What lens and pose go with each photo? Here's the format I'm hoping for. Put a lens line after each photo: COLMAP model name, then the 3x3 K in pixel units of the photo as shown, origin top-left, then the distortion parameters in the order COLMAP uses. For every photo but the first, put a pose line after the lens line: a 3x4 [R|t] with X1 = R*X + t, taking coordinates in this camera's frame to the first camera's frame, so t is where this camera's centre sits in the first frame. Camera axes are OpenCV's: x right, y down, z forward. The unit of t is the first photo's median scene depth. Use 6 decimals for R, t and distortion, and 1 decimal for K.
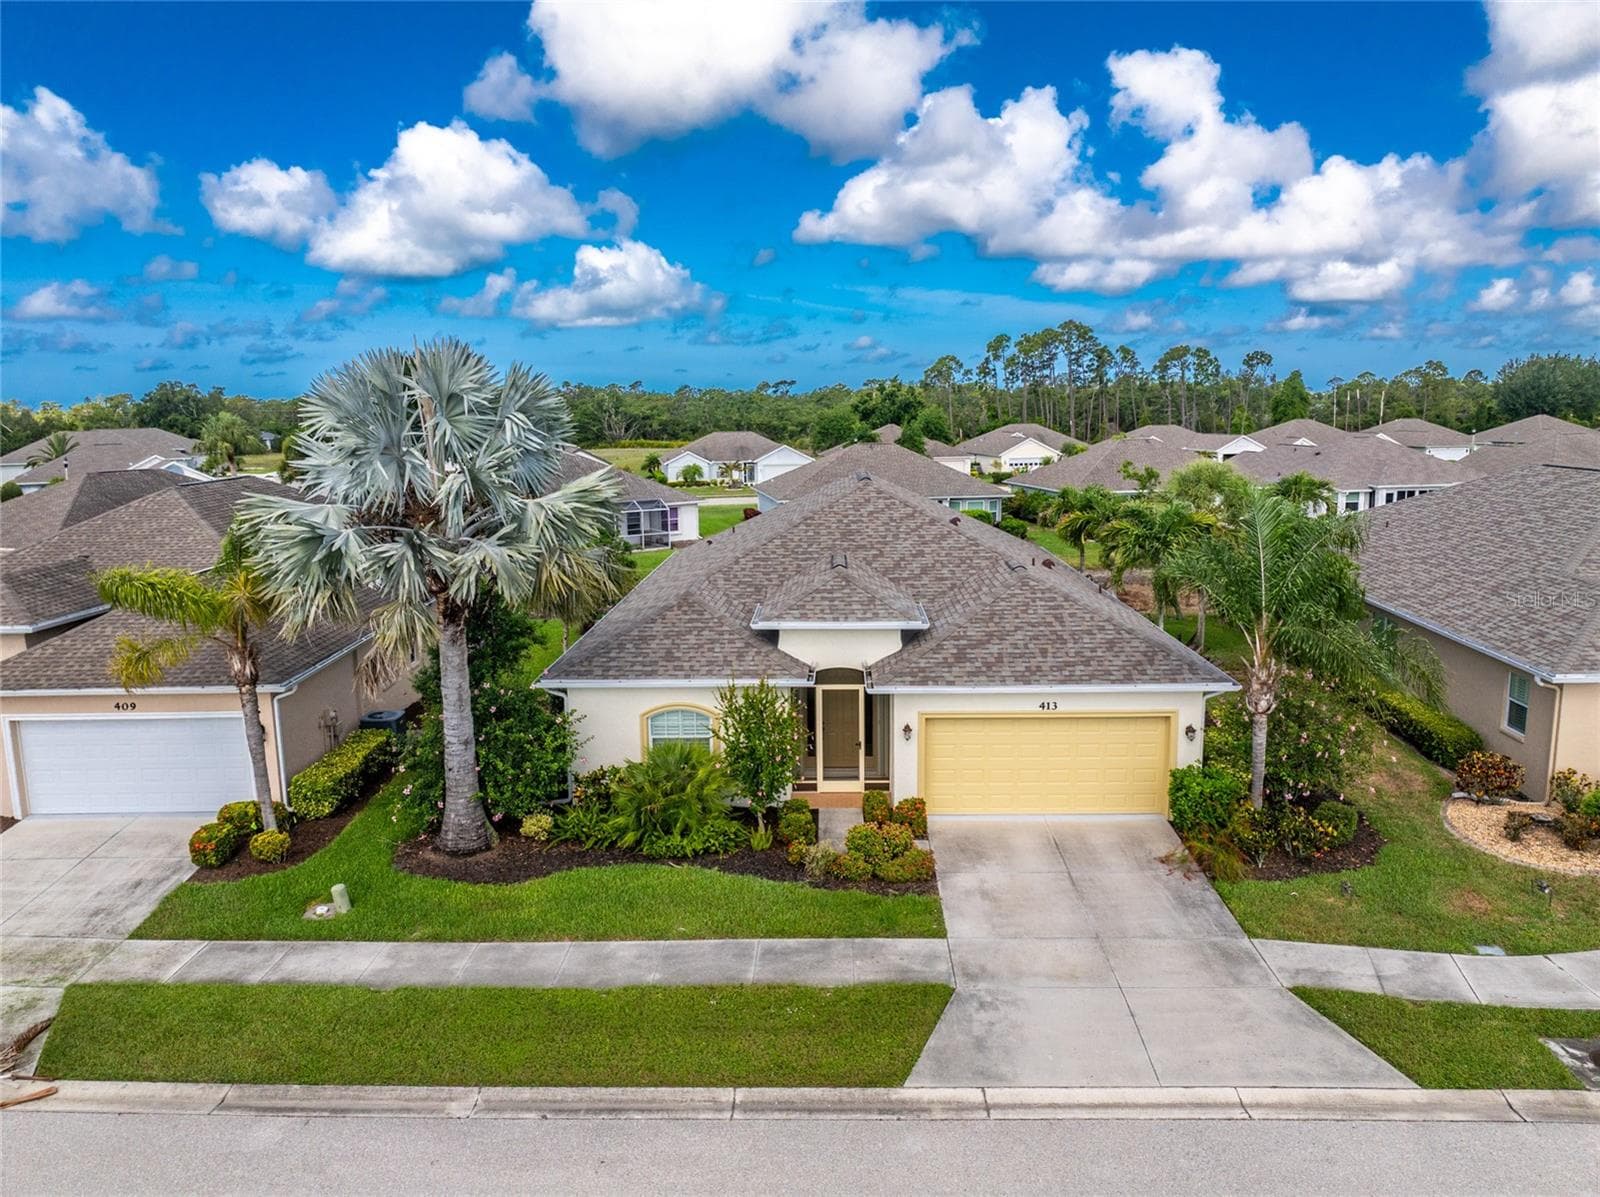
lens RADIAL K [[1128.6, 0, 800.0], [0, 1128.6, 598.5], [0, 0, 1]] dist [-0.041408, 0.008881]
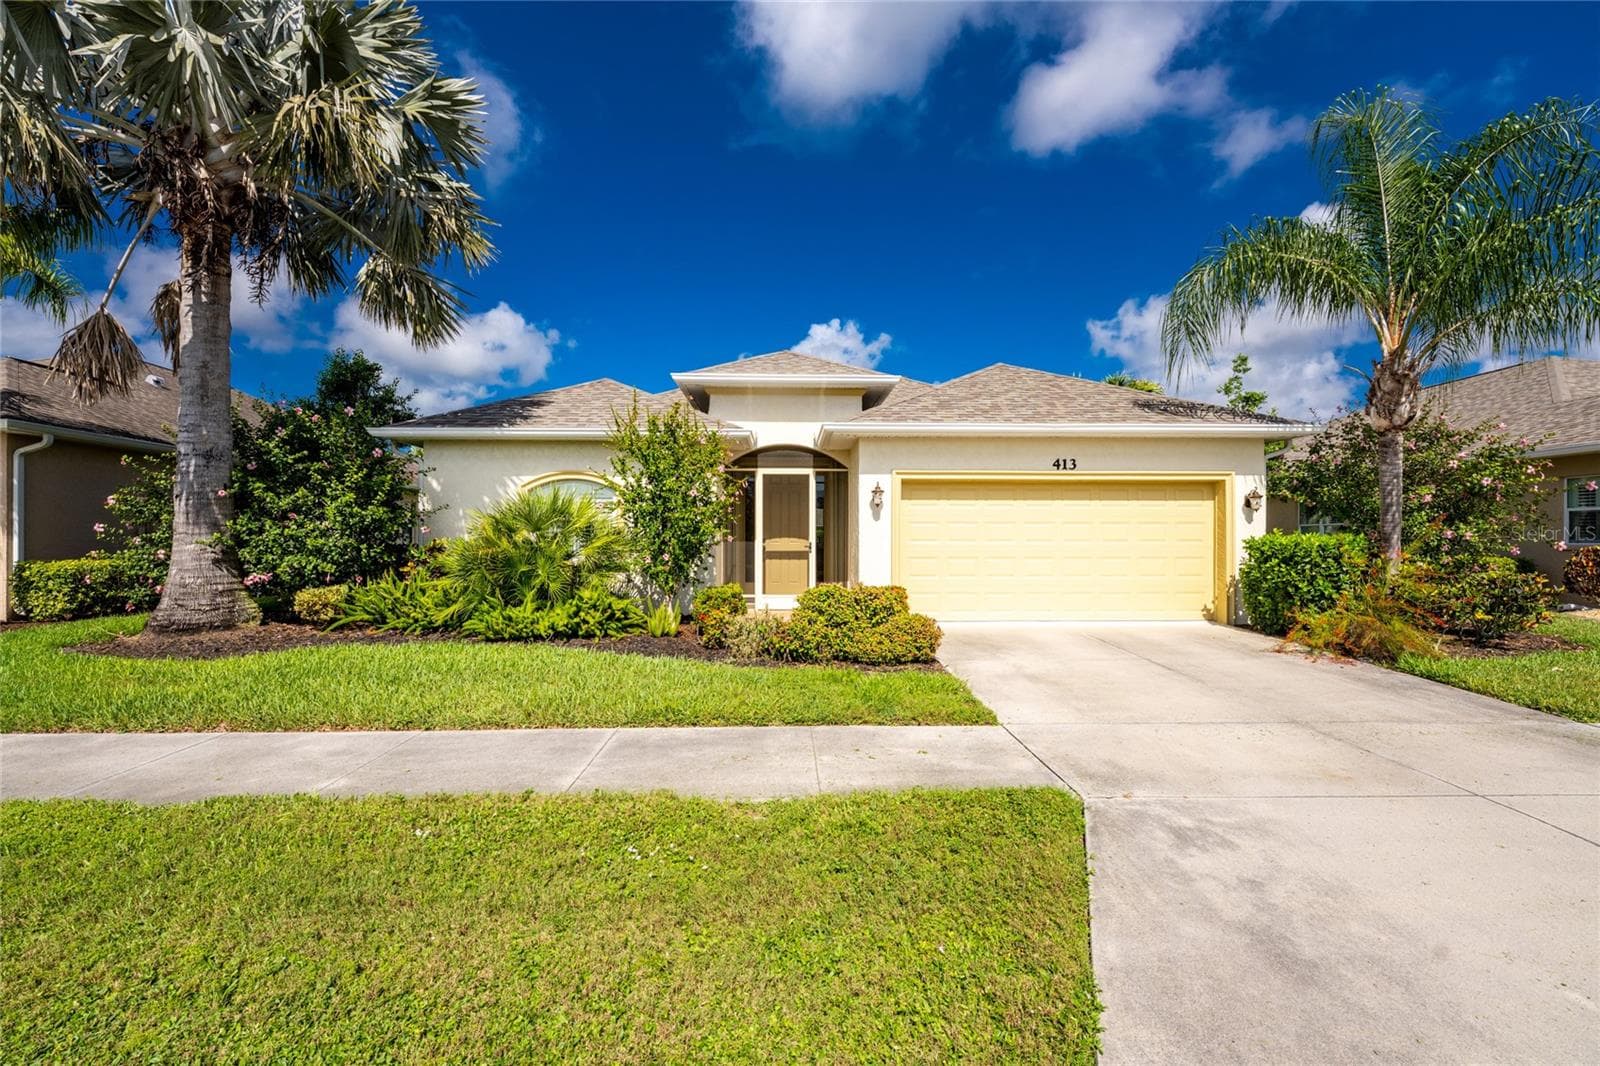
lens RADIAL K [[696.9, 0, 790.4], [0, 696.9, 540.4], [0, 0, 1]] dist [-0.026218, 0.006593]
pose [[0.998860, 0.015922, 0.044996, 0.022165], [-0.008095, 0.985573, -0.169056, 0.261641], [-0.047039, 0.168499, 0.984579, 0.657683]]
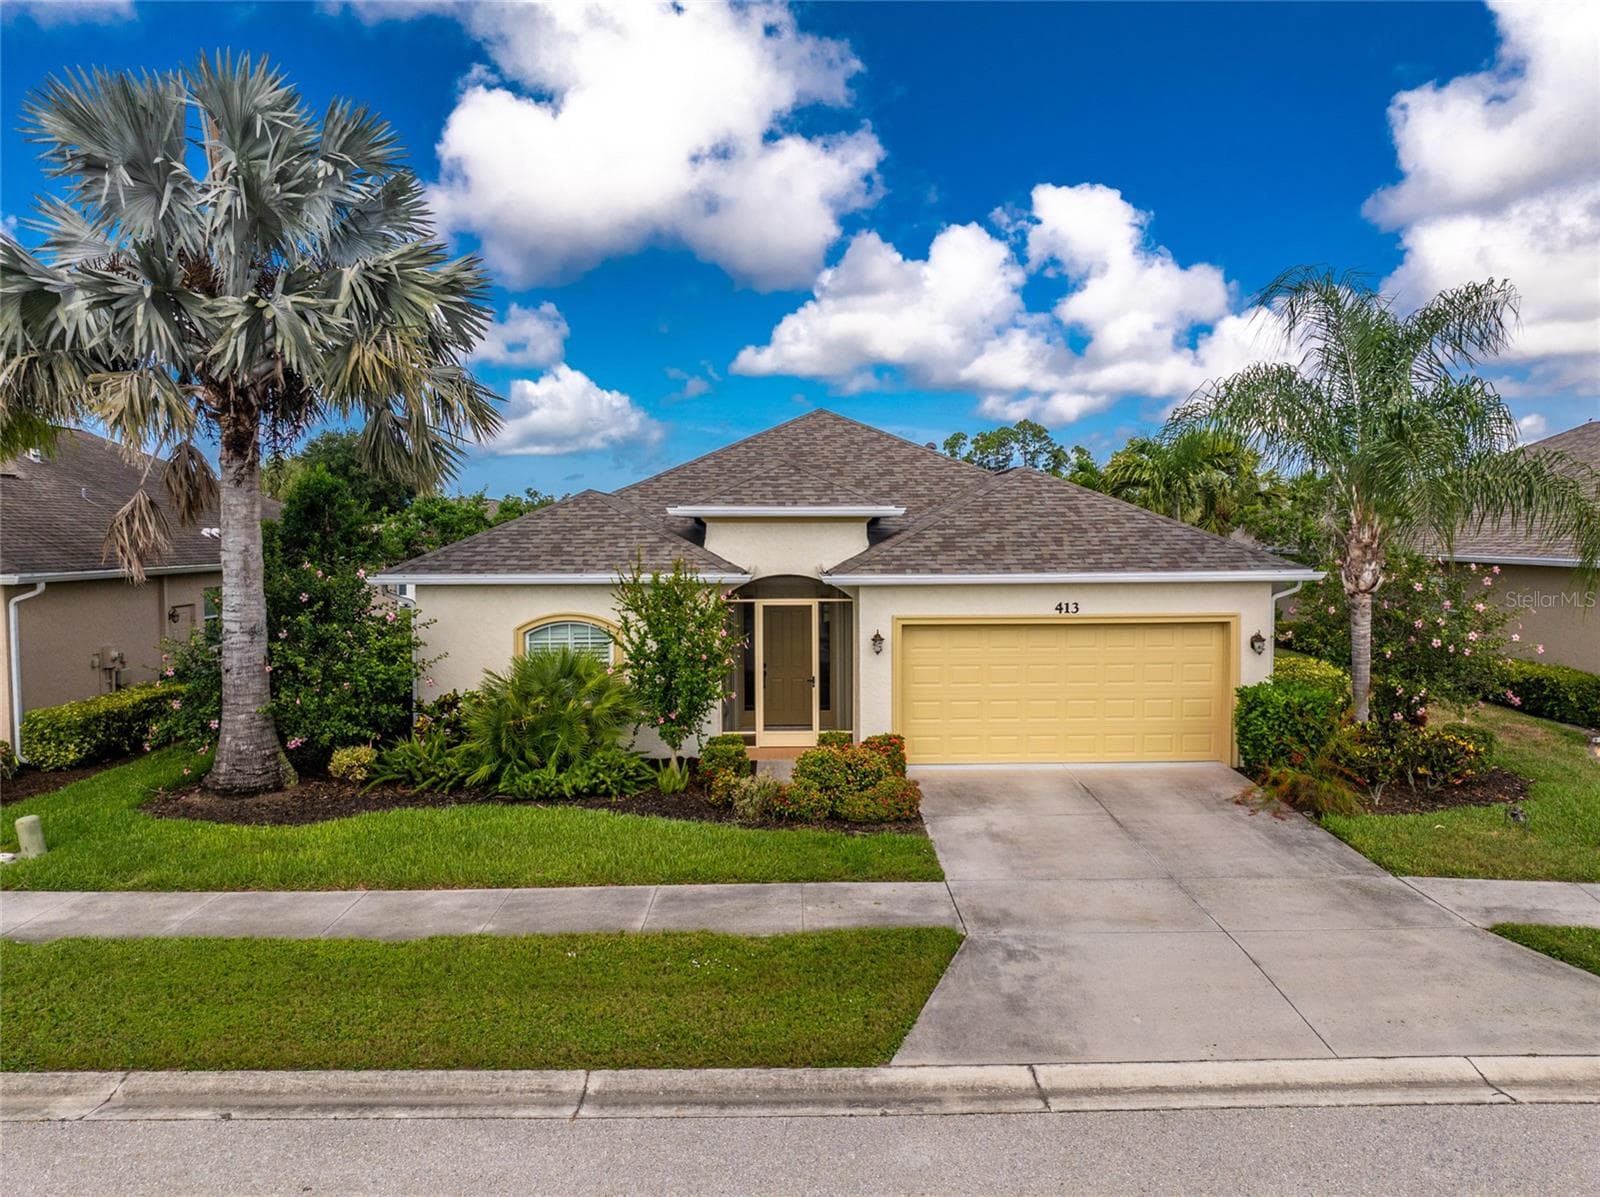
lens RADIAL K [[1128.6, 0, 800.0], [0, 1128.6, 598.5], [0, 0, 1]] dist [-0.041408, 0.008881]
pose [[0.999159, 0.006233, 0.040518, 0.017466], [-0.001526, 0.993345, -0.115170, 0.203843], [-0.040966, 0.115012, 0.992519, 0.316309]]
